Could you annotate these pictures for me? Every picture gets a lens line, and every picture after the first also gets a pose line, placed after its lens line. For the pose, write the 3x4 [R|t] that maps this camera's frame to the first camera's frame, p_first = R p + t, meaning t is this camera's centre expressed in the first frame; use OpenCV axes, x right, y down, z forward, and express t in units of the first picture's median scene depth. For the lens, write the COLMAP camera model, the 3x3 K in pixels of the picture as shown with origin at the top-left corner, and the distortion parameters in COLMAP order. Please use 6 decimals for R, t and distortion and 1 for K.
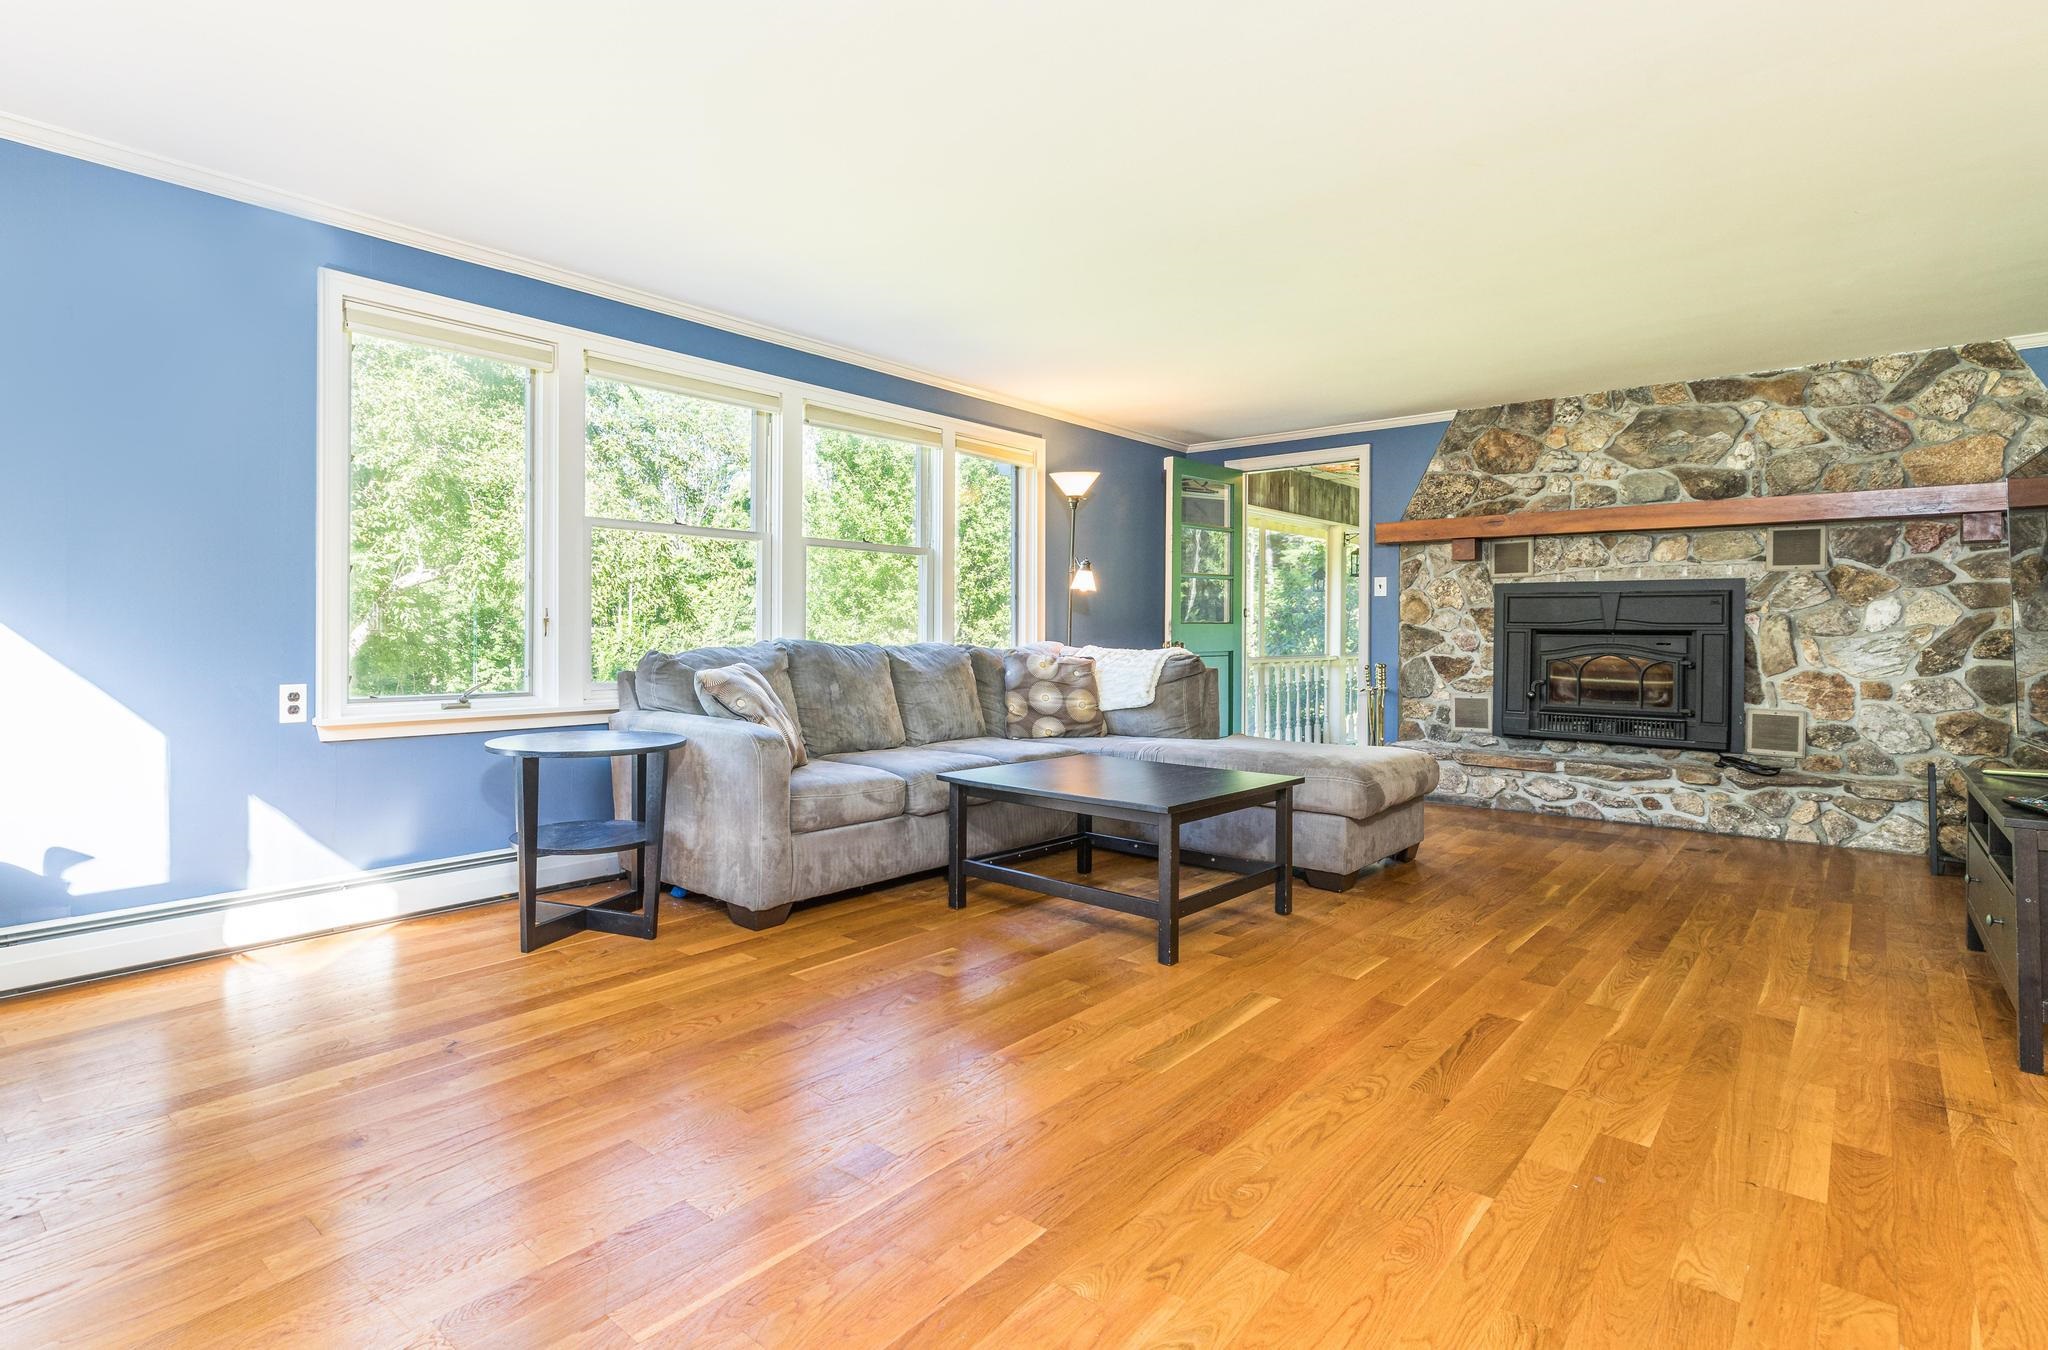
lens RADIAL K [[1025.7, 0, 1021.3], [0, 1025.7, 626.7], [0, 0, 1]] dist [0.011694, -0.000110]
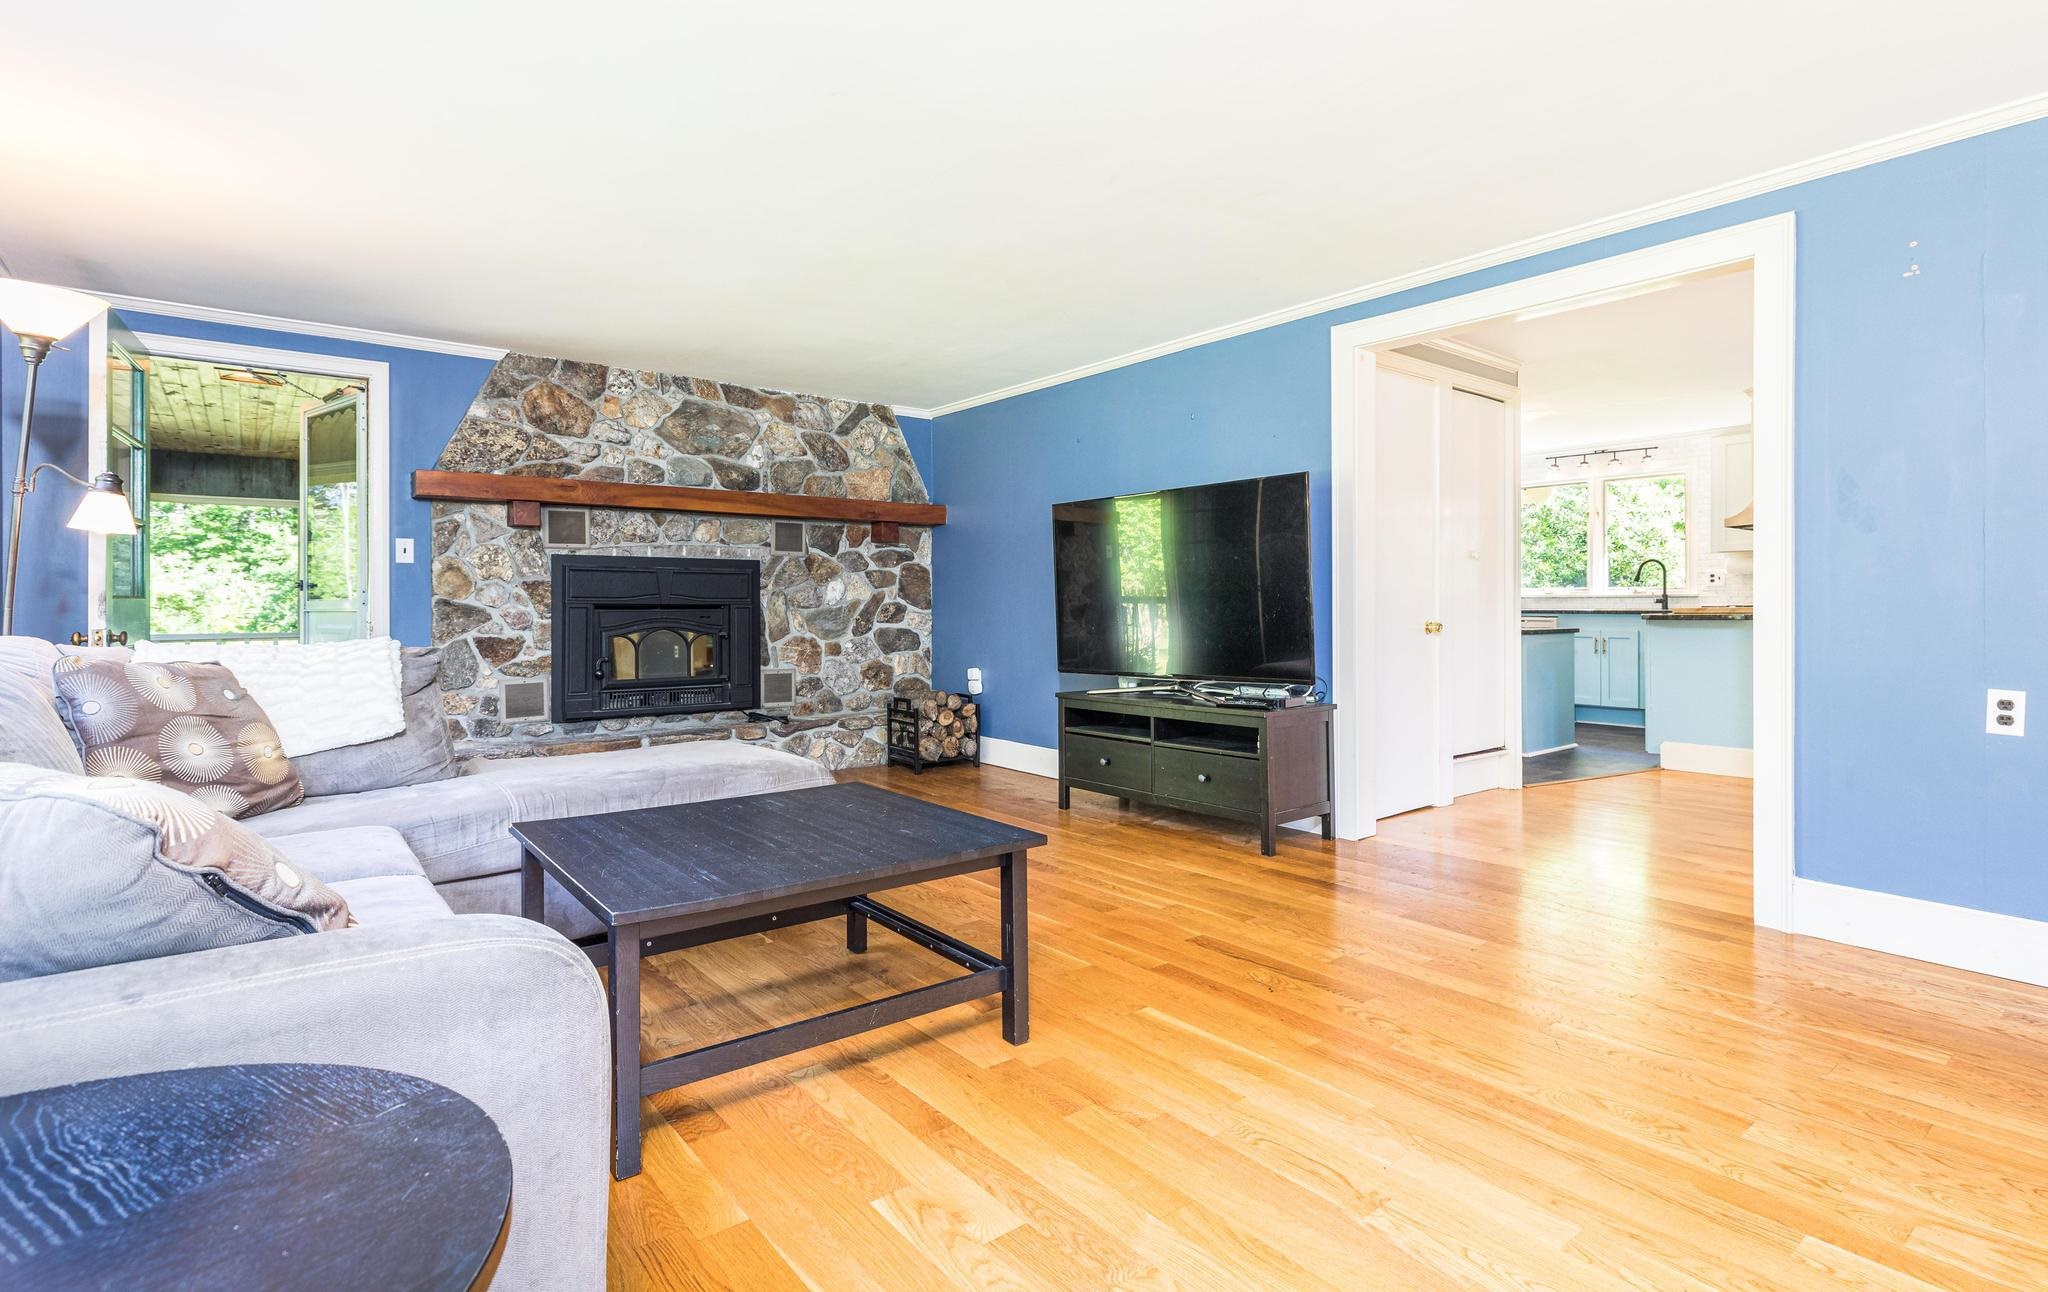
lens RADIAL K [[959.5, 0, 1020.6], [0, 959.5, 603.1], [0, 0, 1]] dist [0.002554, 0.000299]
pose [[0.223075, -0.004208, 0.974792, -0.292152], [0.002344, 0.999990, 0.003780, -0.001128], [-0.974798, 0.001442, 0.223083, 0.441246]]
